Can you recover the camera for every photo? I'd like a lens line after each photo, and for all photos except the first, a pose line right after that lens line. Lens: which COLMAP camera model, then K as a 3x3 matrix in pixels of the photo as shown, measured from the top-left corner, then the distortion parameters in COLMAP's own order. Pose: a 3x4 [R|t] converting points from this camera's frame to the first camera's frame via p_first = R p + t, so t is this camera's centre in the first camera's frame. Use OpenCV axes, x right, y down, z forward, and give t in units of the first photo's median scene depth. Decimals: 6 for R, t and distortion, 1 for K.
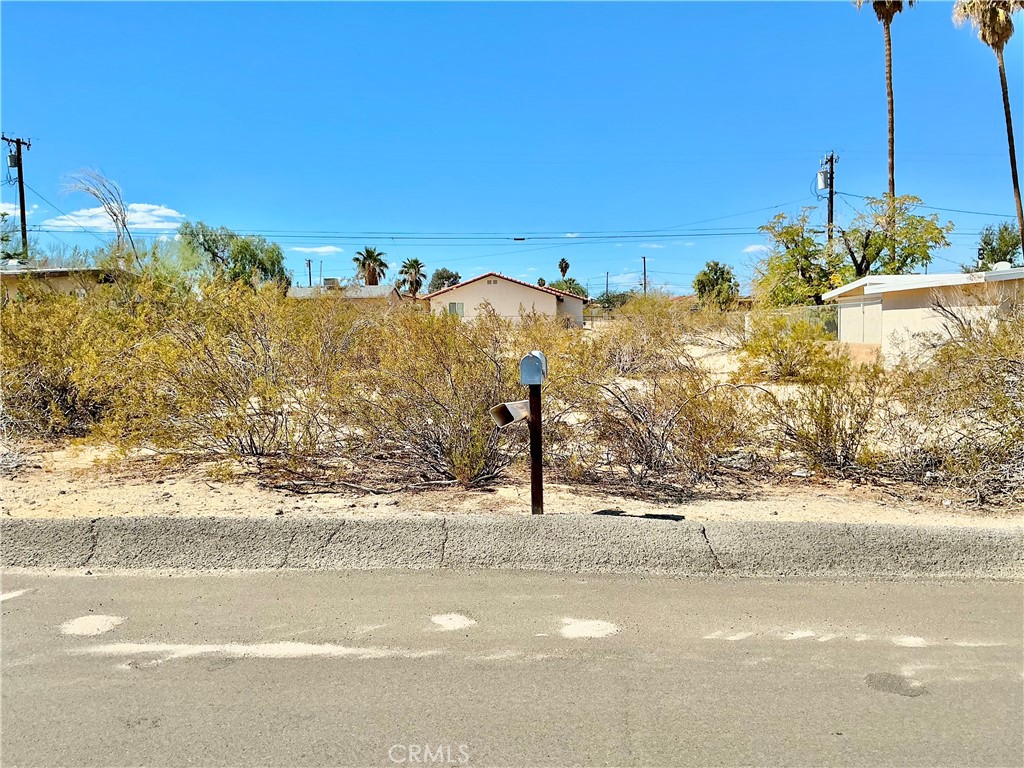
lens RADIAL K [[860.0, 0, 512.0], [0, 860.0, 384.0], [0, 0, 1]] dist [0.140210, -0.309744]
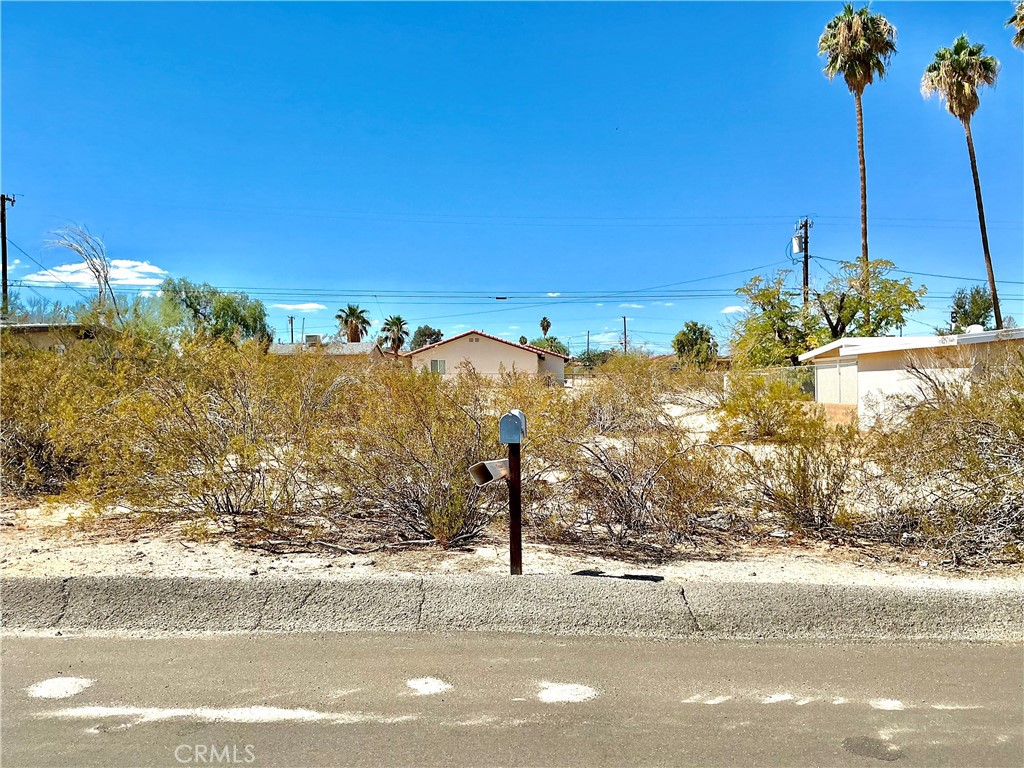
lens RADIAL K [[860.0, 0, 512.0], [0, 860.0, 384.0], [0, 0, 1]] dist [0.140210, -0.309744]
pose [[0.999747, 0.006921, 0.021415, 0.000799], [-0.005480, 0.997761, -0.066658, -0.000547], [-0.021828, 0.066524, 0.997546, -0.002641]]
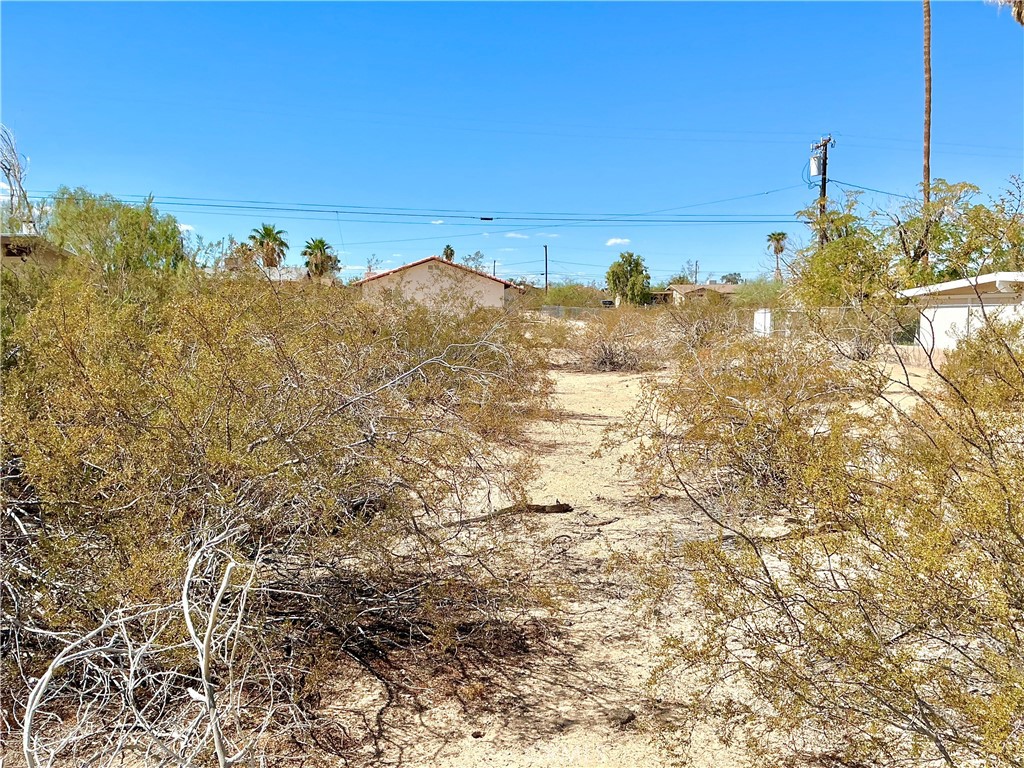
lens RADIAL K [[860.0, 0, 512.0], [0, 860.0, 384.0], [0, 0, 1]] dist [0.140210, -0.309744]
pose [[0.987856, 0.004891, 0.155293, -0.306494], [-0.007073, 0.999884, 0.013500, -0.040770], [-0.155209, -0.014434, 0.987776, 0.407291]]
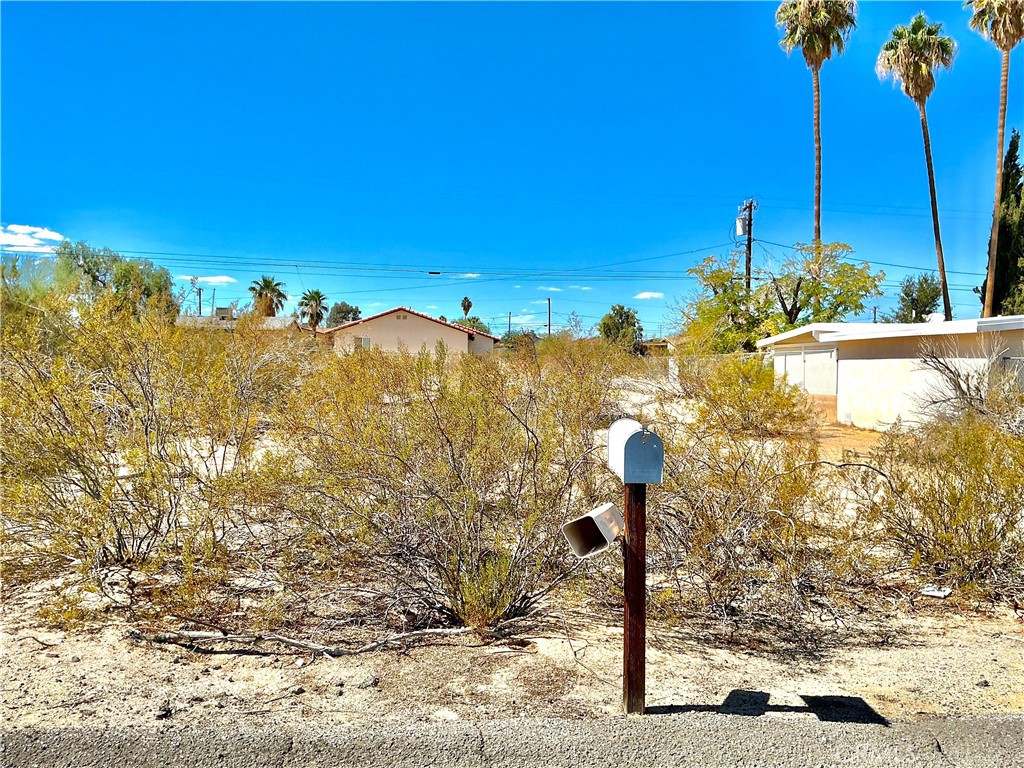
lens RADIAL K [[860.0, 0, 512.0], [0, 860.0, 384.0], [0, 0, 1]] dist [0.140210, -0.309744]
pose [[0.992685, 0.023906, 0.118340, -0.048618], [-0.018627, 0.998790, -0.045519, -0.013934], [-0.119285, 0.042981, 0.991929, 0.170135]]
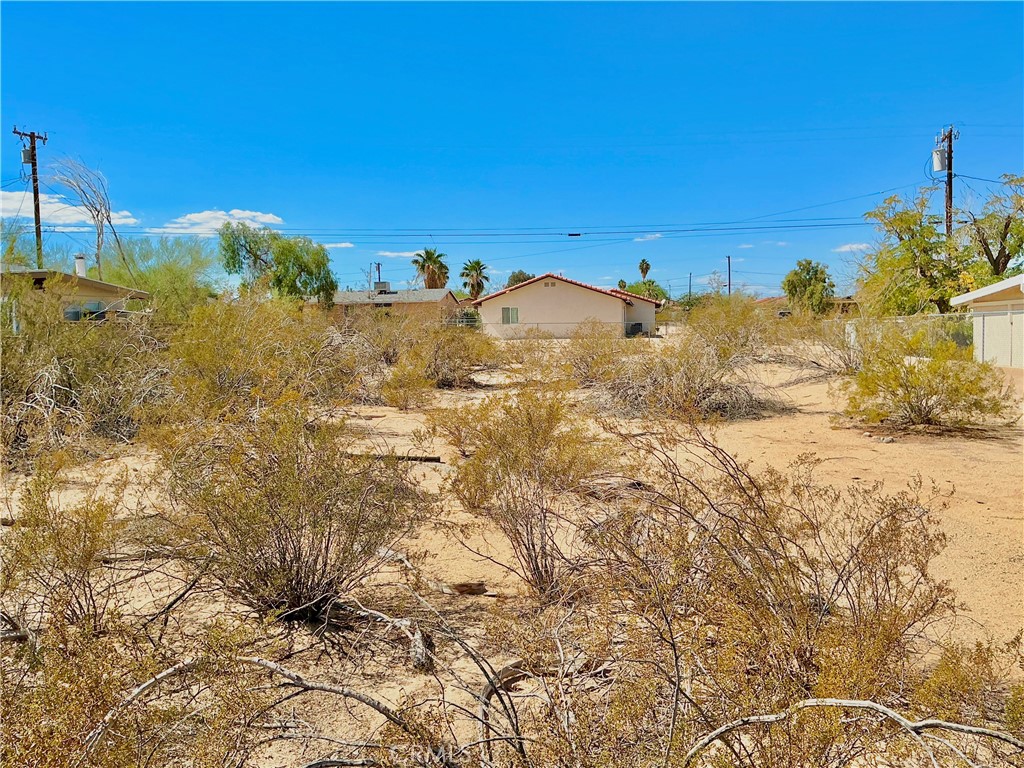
lens RADIAL K [[860.0, 0, 512.0], [0, 860.0, 384.0], [0, 0, 1]] dist [0.140210, -0.309744]
pose [[0.995398, 0.005363, -0.095673, 0.091413], [-0.005625, 0.999981, -0.002470, -0.046784], [0.095658, 0.002997, 0.995410, 0.398243]]
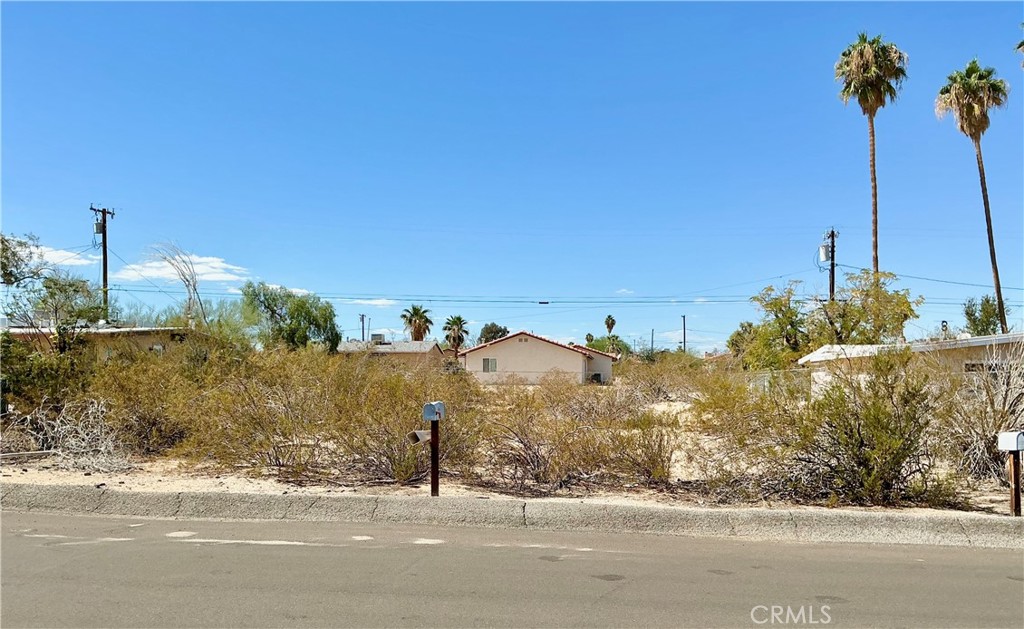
lens RADIAL K [[860.3, 0, 510.3], [0, 860.3, 385.0], [0, 0, 1]] dist [0.130712, -0.304494]
pose [[0.997887, 0.019030, -0.062122, 0.109864], [-0.022773, 0.997932, -0.060112, 0.011461], [0.060850, 0.061400, 0.996257, -0.273522]]
